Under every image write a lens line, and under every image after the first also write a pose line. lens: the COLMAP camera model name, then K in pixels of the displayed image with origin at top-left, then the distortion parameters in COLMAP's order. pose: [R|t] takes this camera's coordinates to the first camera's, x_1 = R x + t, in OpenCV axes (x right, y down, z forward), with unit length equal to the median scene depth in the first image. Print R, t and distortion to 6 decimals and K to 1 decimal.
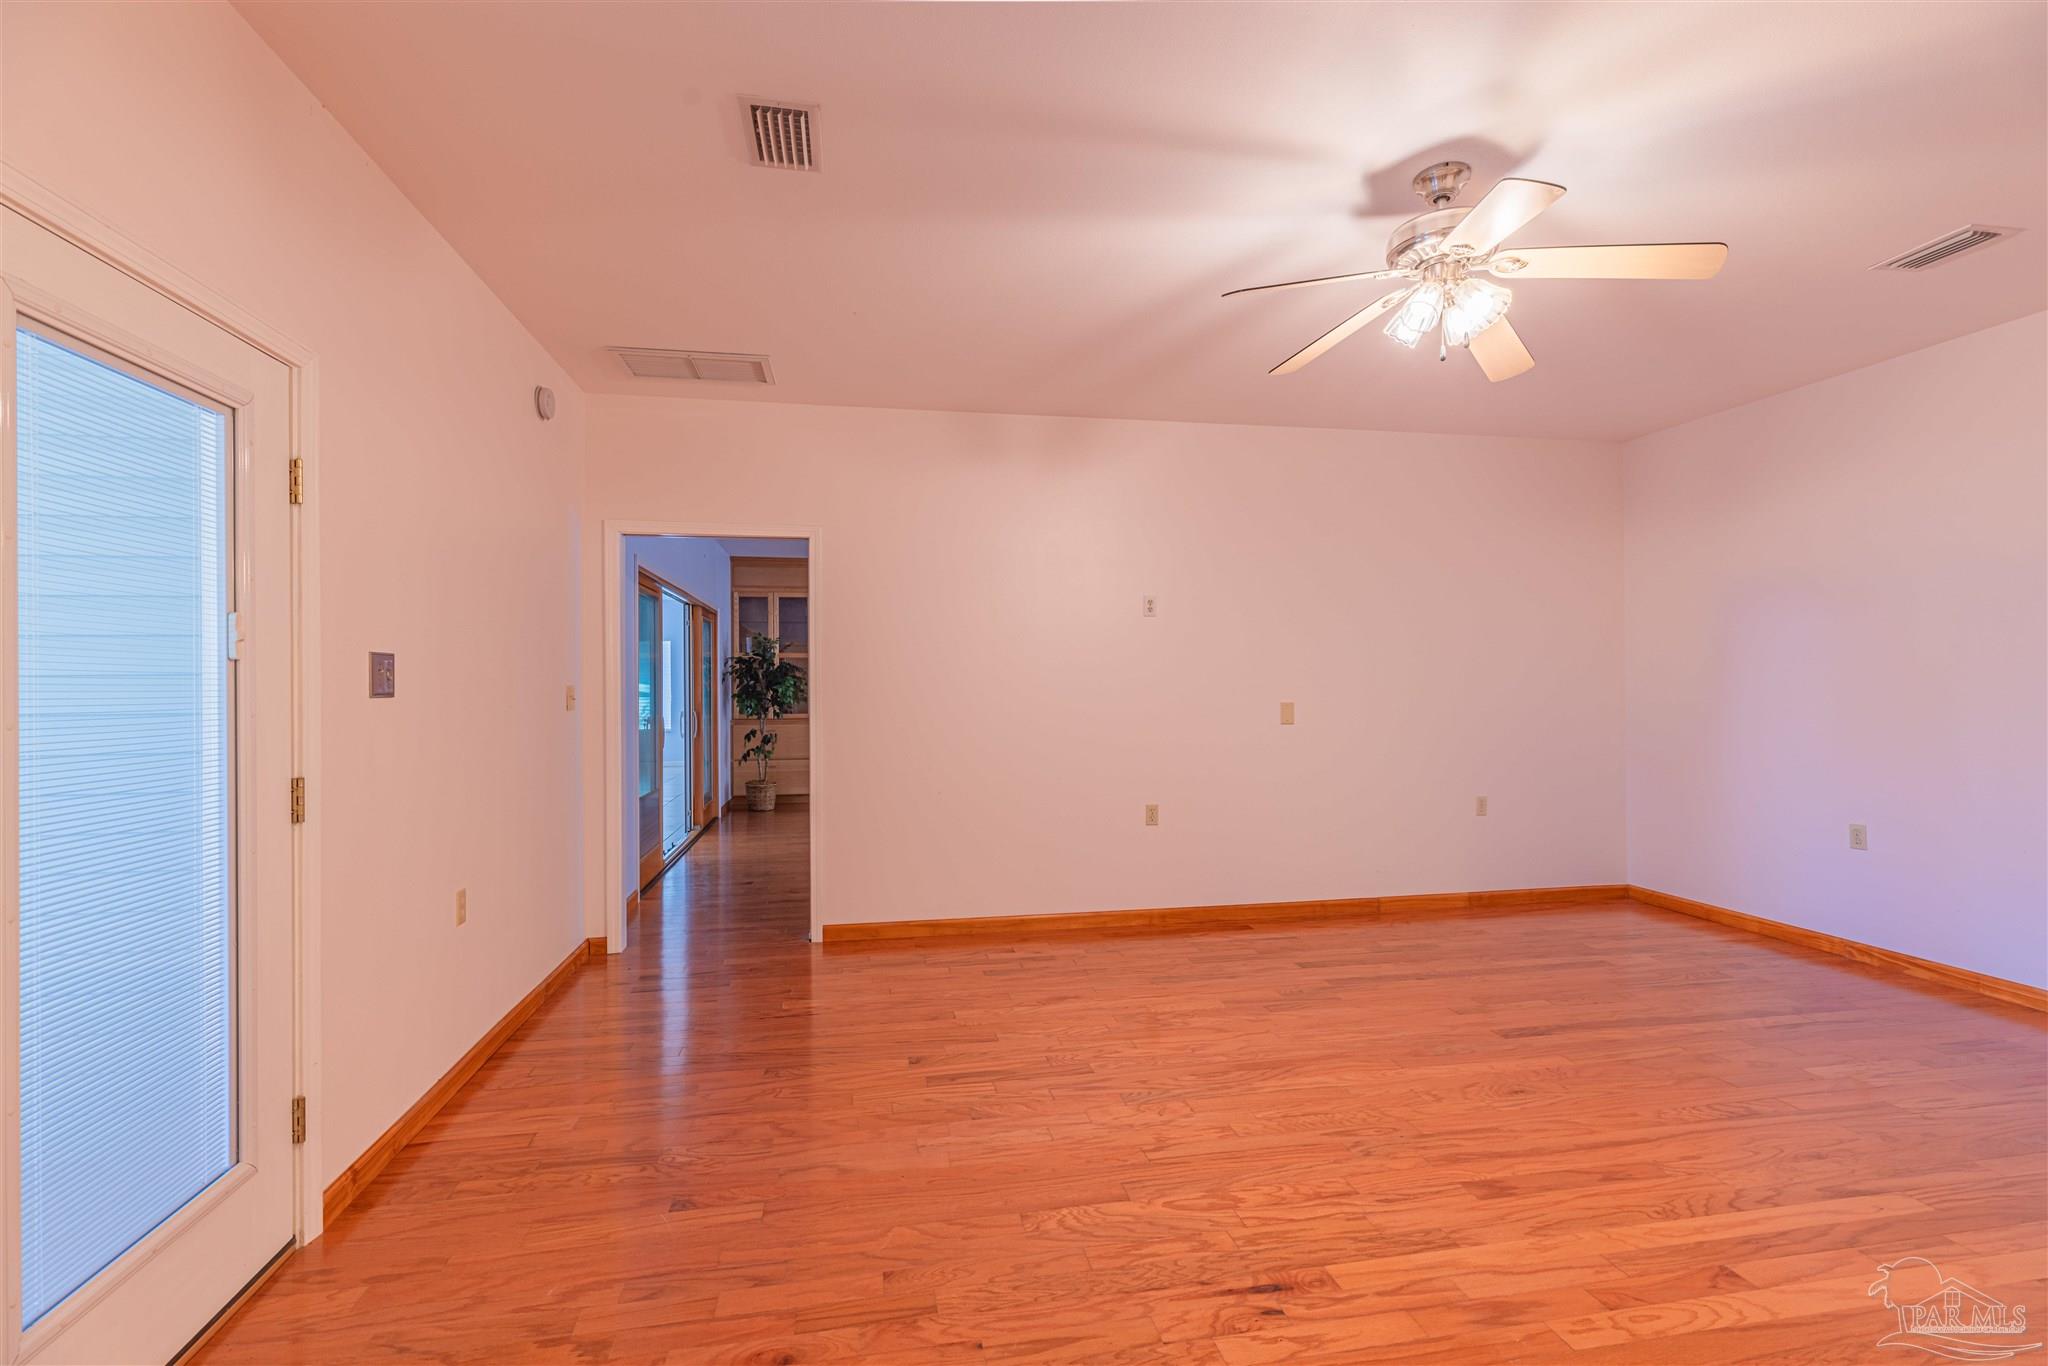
lens RADIAL K [[916.4, 0, 1018.8], [0, 916.4, 673.8], [0, 0, 1]] dist [0.004133, -0.000487]
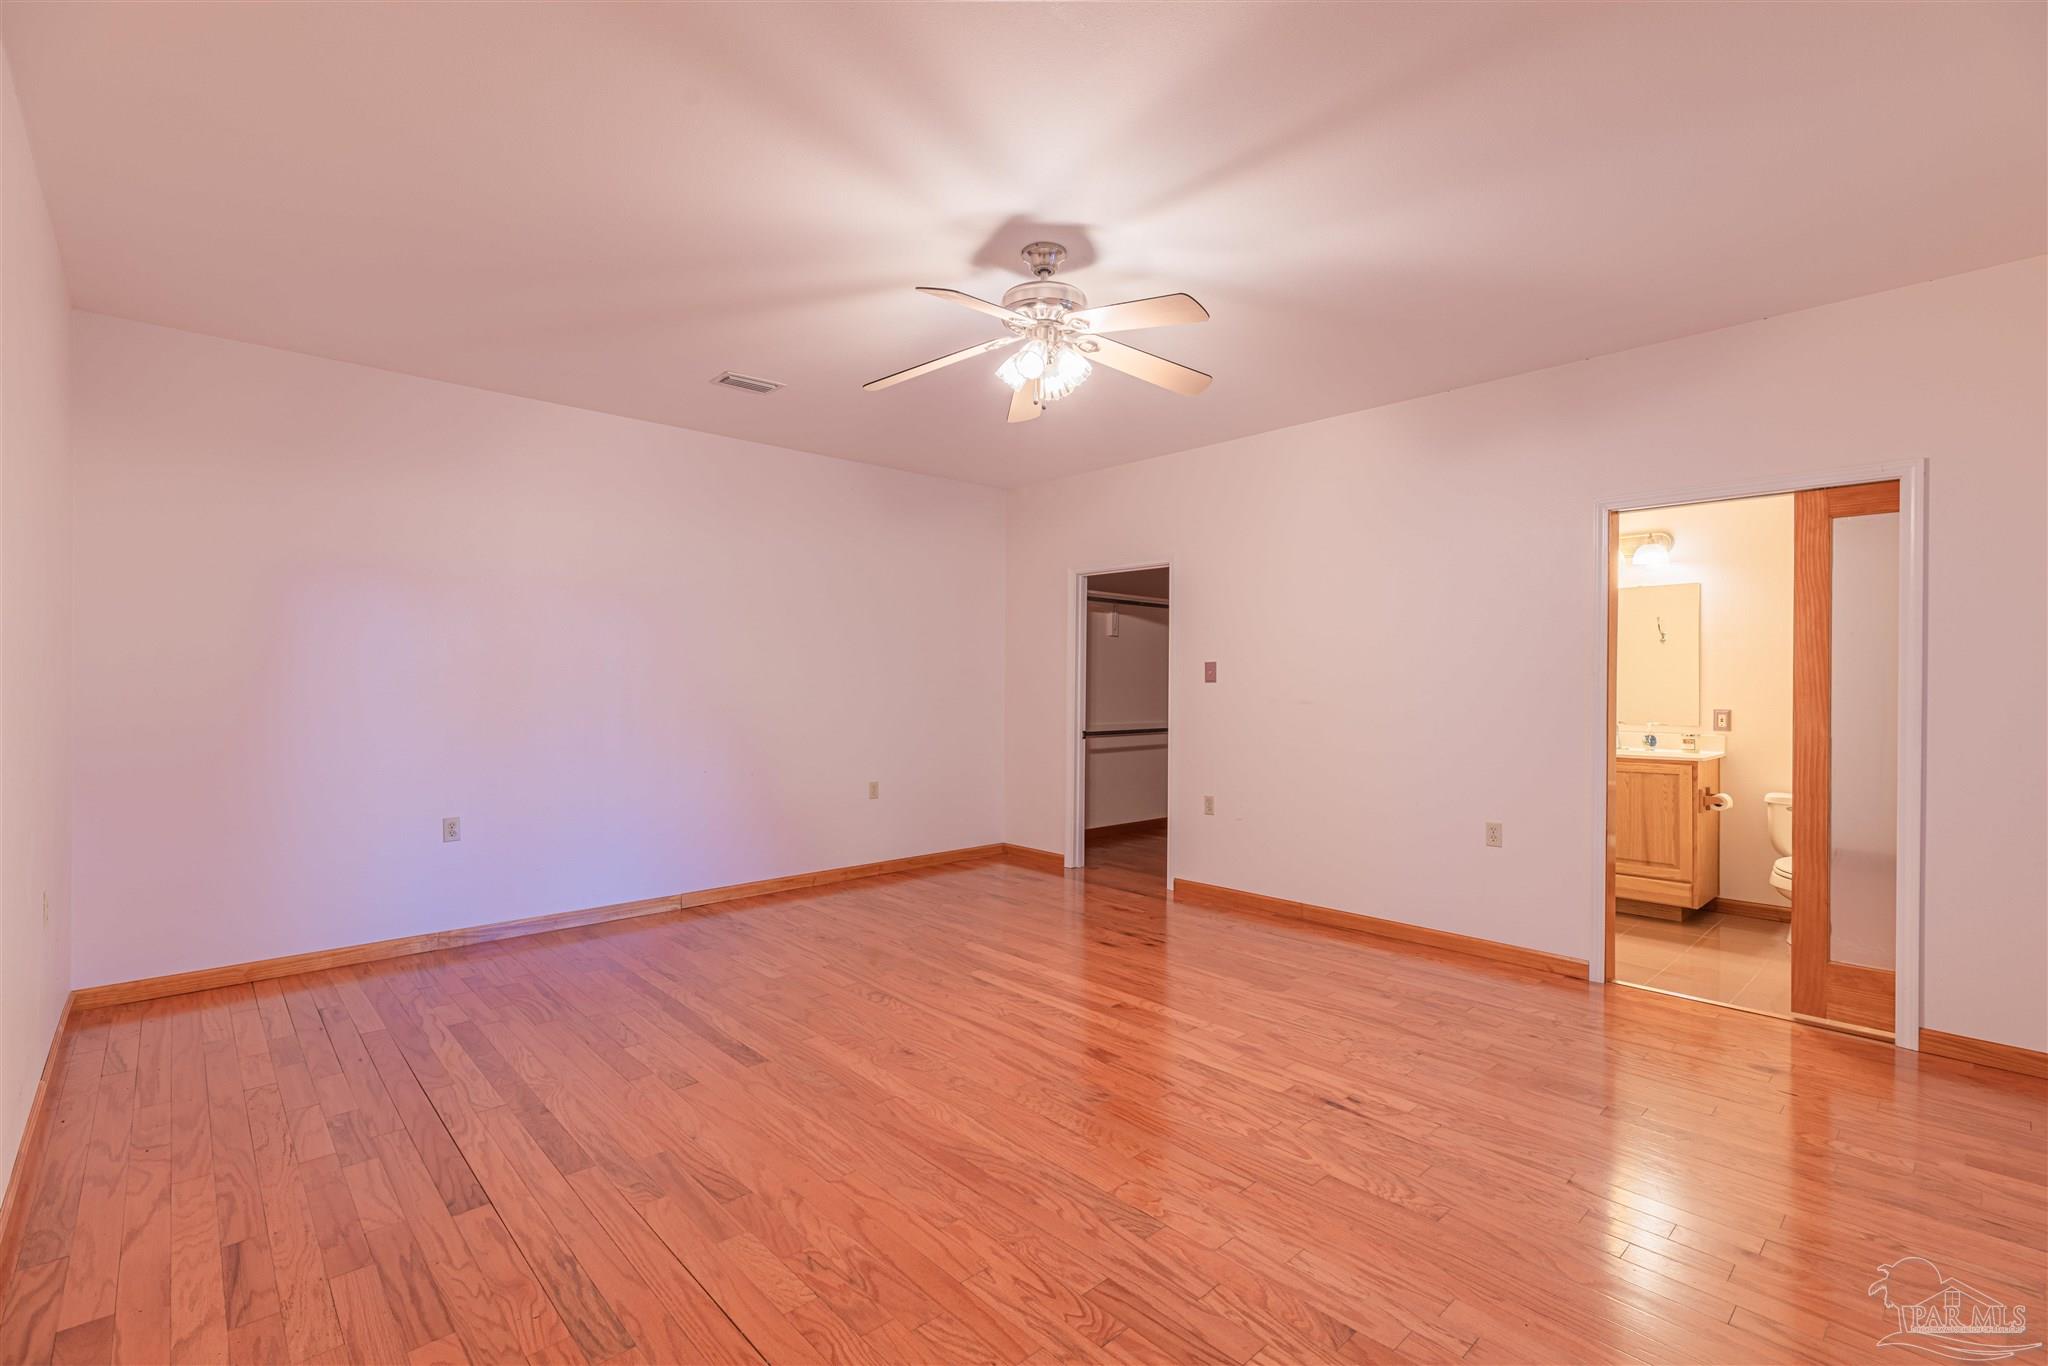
lens RADIAL K [[916.4, 0, 1011.3], [0, 916.4, 681.5], [0, 0, 1]] dist [0.004133, -0.000487]
pose [[-0.528659, 0.004037, 0.848825, -0.495759], [-0.009834, 0.999892, -0.010880, 0.020690], [-0.848777, -0.014099, -0.528562, 1.596575]]
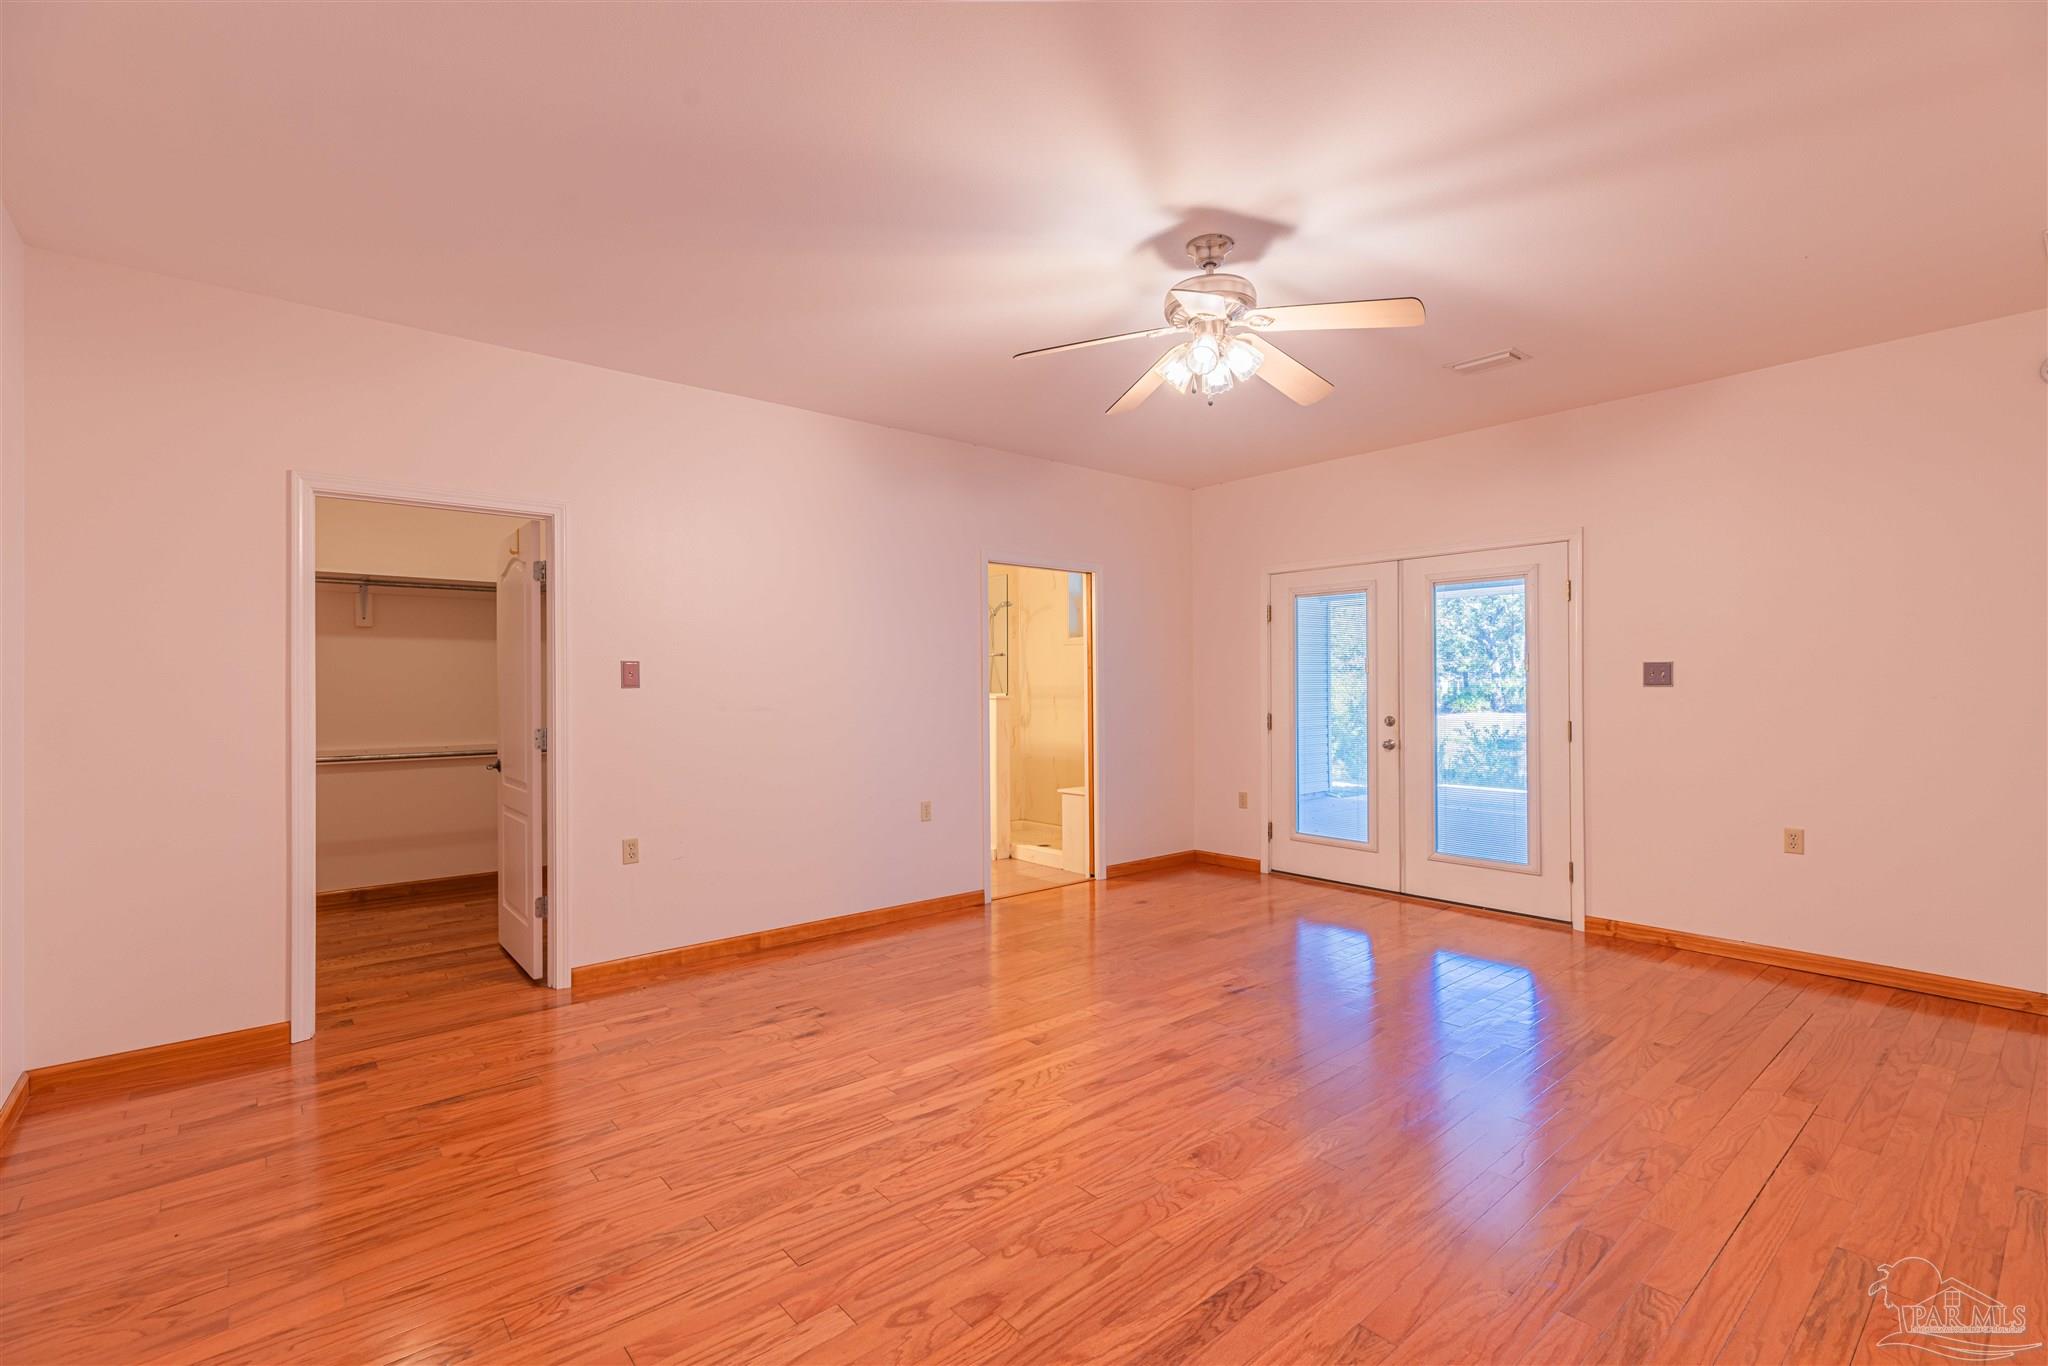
lens RADIAL K [[916.4, 0, 1026.6], [0, 916.4, 682.6], [0, 0, 1]] dist [0.004133, -0.000487]
pose [[-0.863698, 0.009096, -0.503927, 1.199544], [0.015640, 0.999839, -0.008759, 0.011445], [0.503767, -0.015447, -0.863702, 1.805650]]
